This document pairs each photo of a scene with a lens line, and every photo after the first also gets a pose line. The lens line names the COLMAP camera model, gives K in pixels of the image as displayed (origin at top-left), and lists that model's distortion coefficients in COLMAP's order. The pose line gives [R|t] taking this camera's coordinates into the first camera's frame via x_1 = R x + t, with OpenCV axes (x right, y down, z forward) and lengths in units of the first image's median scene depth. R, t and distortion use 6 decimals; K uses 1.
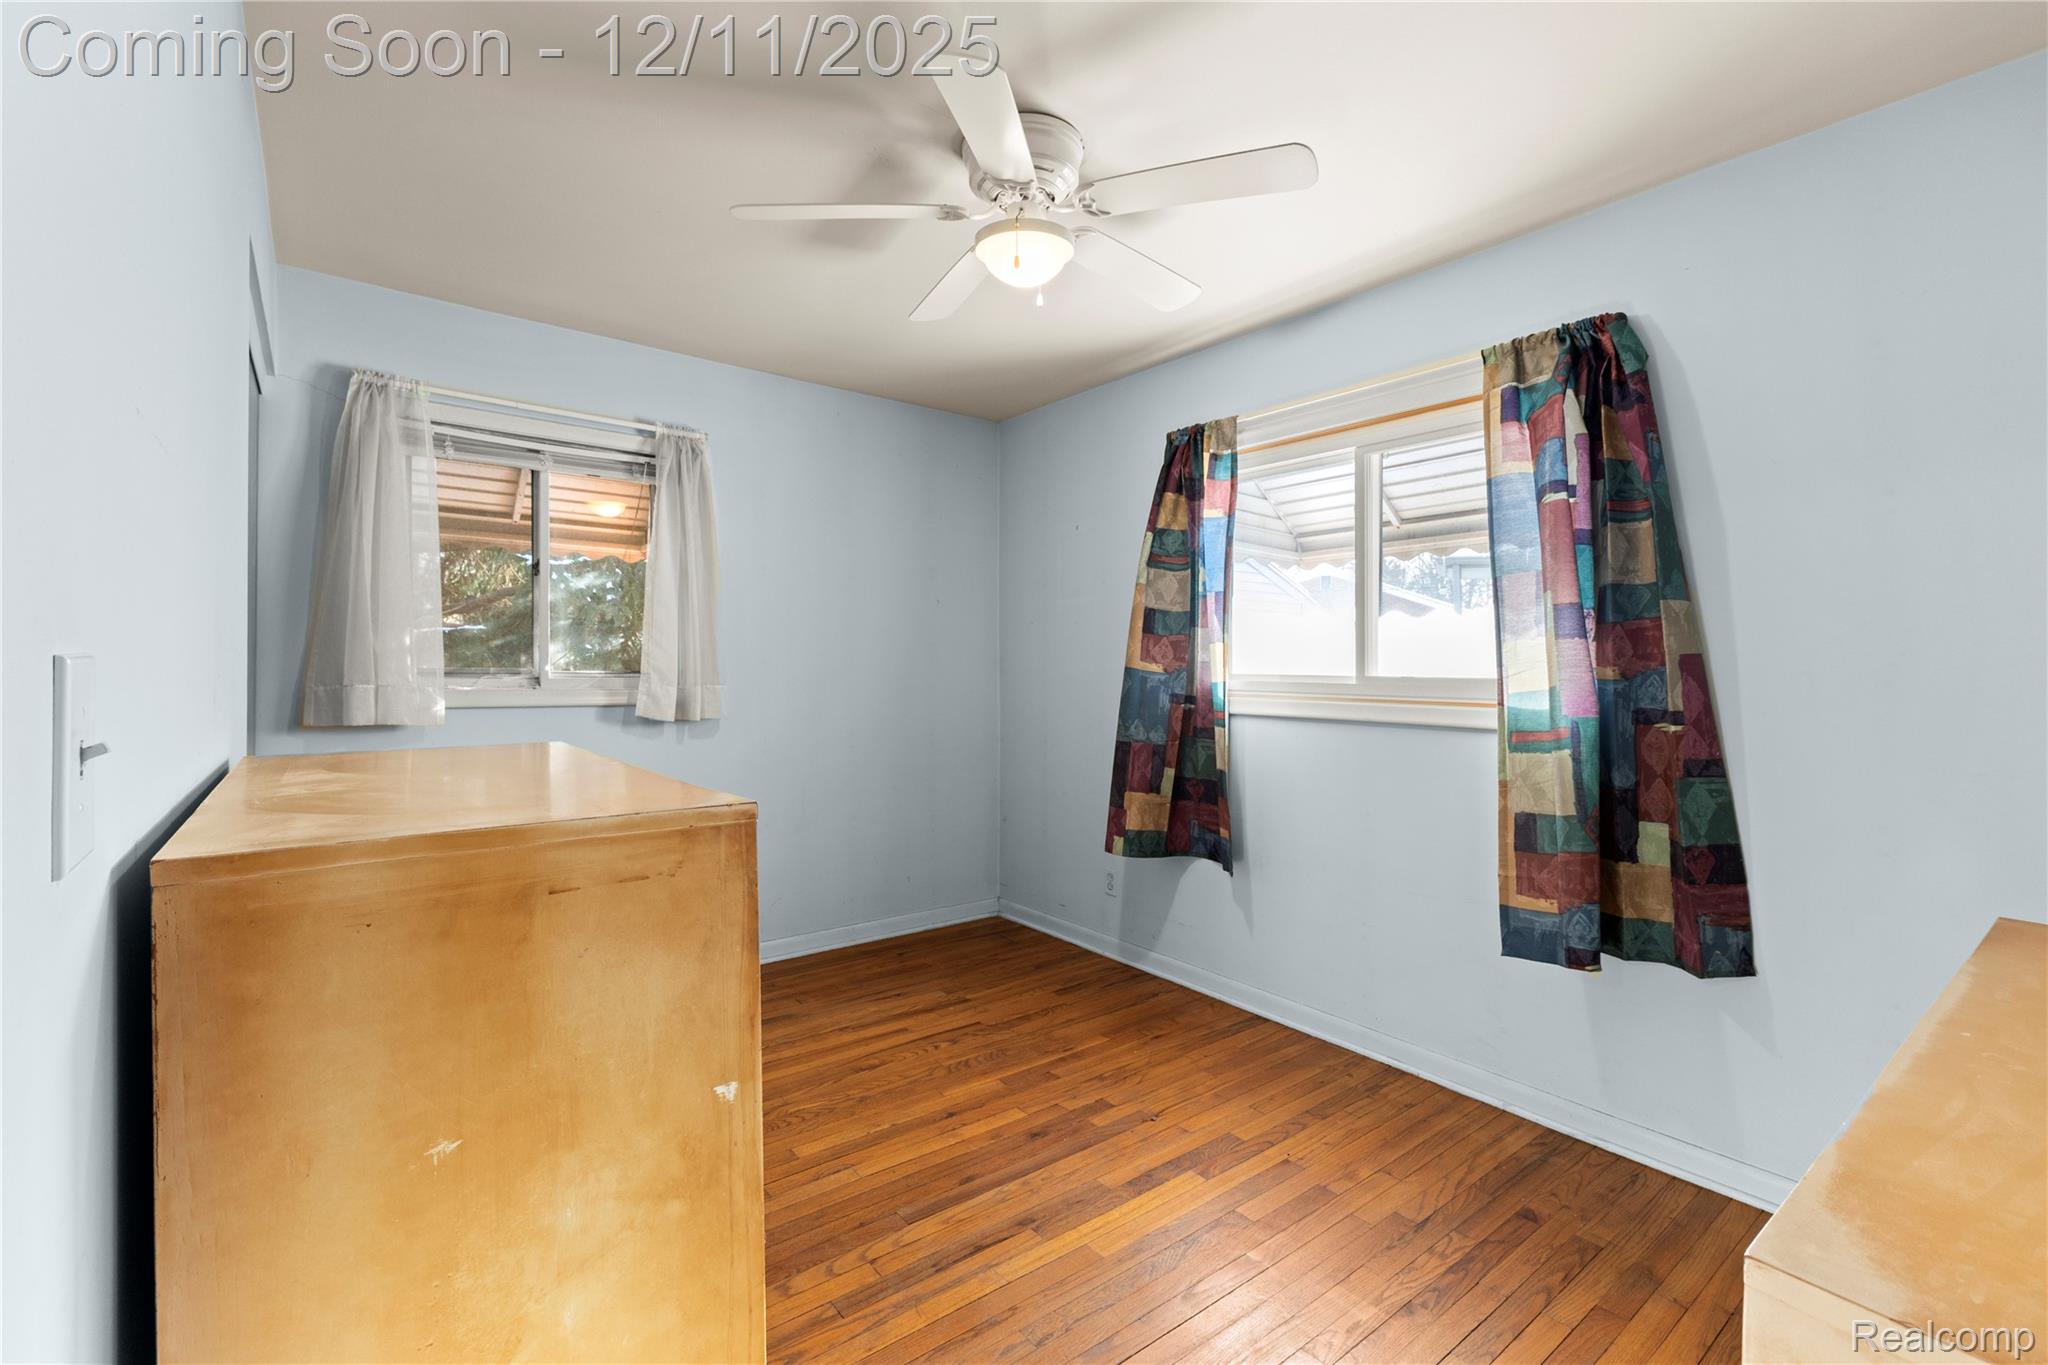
lens RADIAL K [[891.6, 0, 1027.2], [0, 891.6, 680.2], [0, 0, 1]] dist [0.001357, 0.000105]
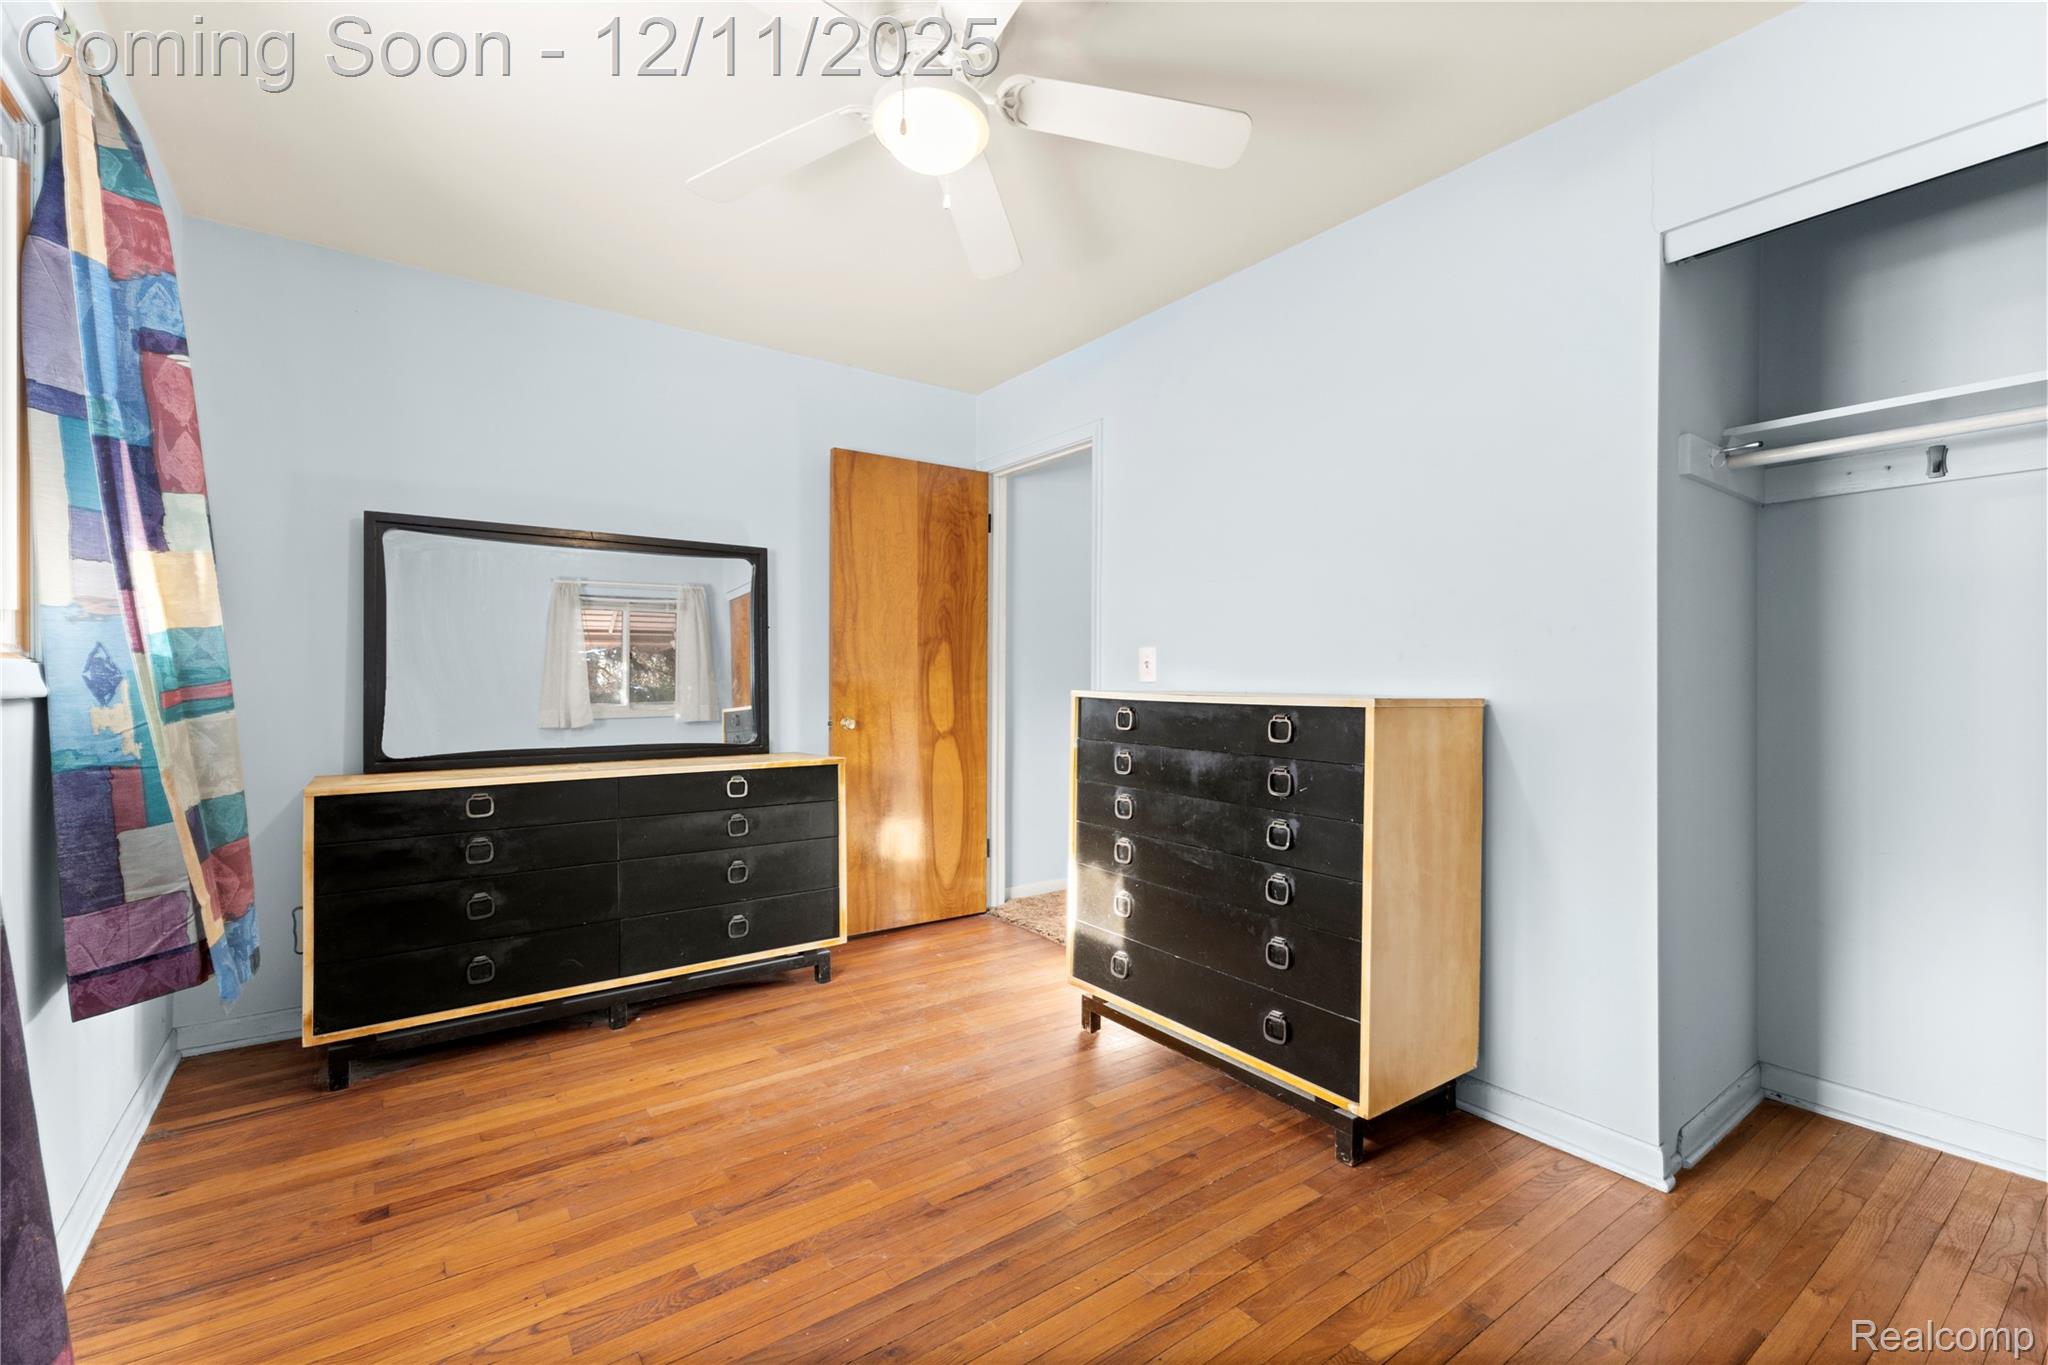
lens RADIAL K [[891.6, 0, 1020.2], [0, 891.6, 682.5], [0, 0, 1]] dist [0.001357, 0.000105]
pose [[-0.999274, -0.017906, 0.033633, -0.105585], [-0.017544, 0.999785, 0.011051, 0.038743], [-0.033823, 0.010453, -0.999373, 1.826081]]
